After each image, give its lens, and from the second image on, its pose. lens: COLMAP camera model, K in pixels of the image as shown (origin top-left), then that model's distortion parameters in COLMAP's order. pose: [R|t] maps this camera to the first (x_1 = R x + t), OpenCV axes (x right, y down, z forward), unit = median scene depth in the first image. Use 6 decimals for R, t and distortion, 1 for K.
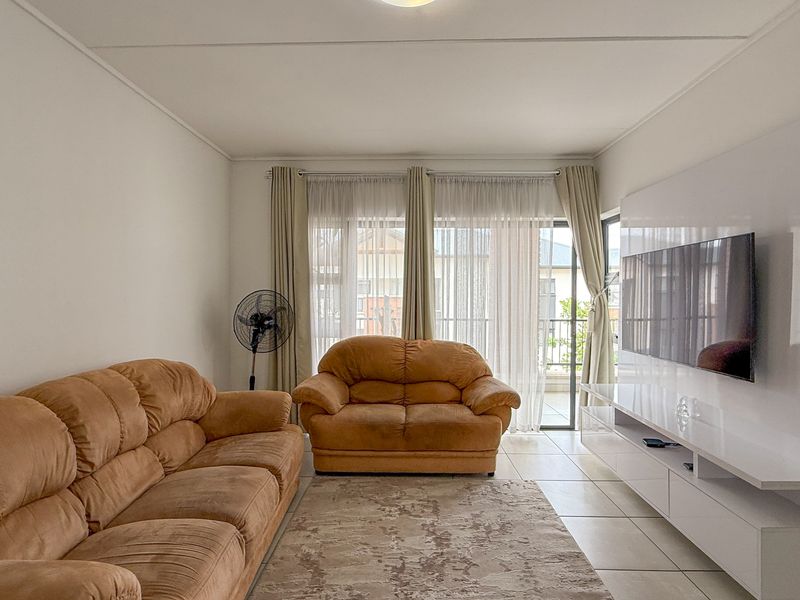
lens RADIAL K [[427.2, 0, 395.9], [0, 427.2, 298.1], [0, 0, 1]] dist [-0.005181, -0.001004]
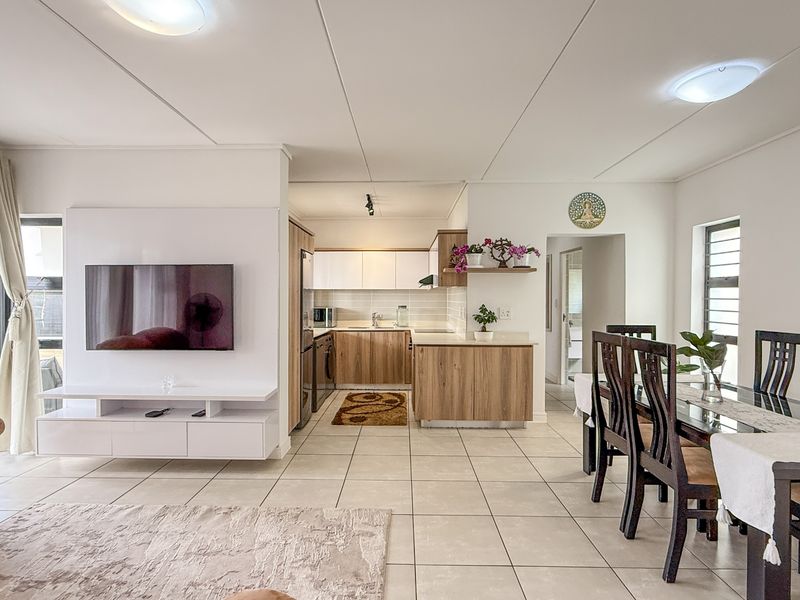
lens RADIAL K [[427.2, 0, 395.9], [0, 427.2, 298.1], [0, 0, 1]] dist [-0.005181, -0.001004]
pose [[-0.007783, -0.007457, 0.999942, -1.123633], [0.007116, 0.999946, 0.007512, -0.030903], [-0.999944, 0.007174, -0.007729, 0.430273]]
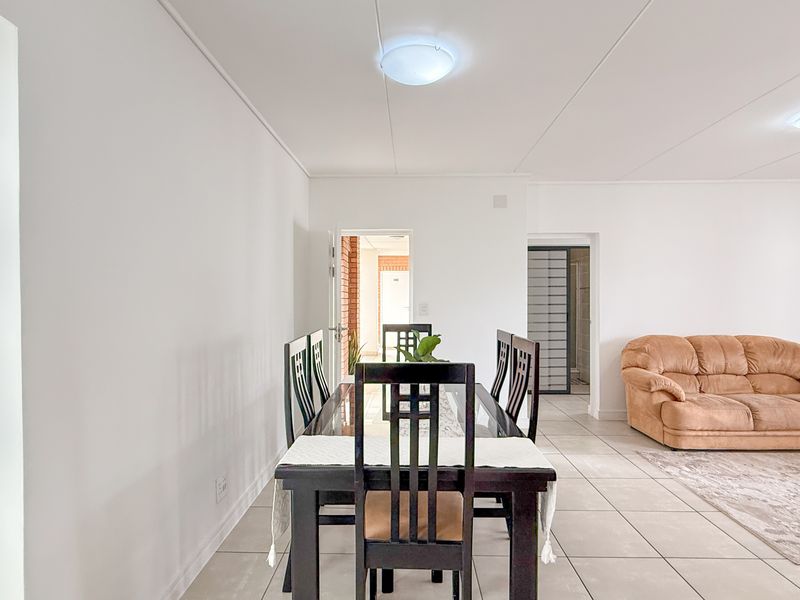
lens RADIAL K [[427.2, 0, 395.9], [0, 427.2, 298.1], [0, 0, 1]] dist [-0.005181, -0.001004]
pose [[-0.003161, 0.004629, -0.999984, 1.212255], [-0.006603, 0.999967, 0.004649, -0.012408], [0.999973, 0.006617, -0.003130, -0.534171]]
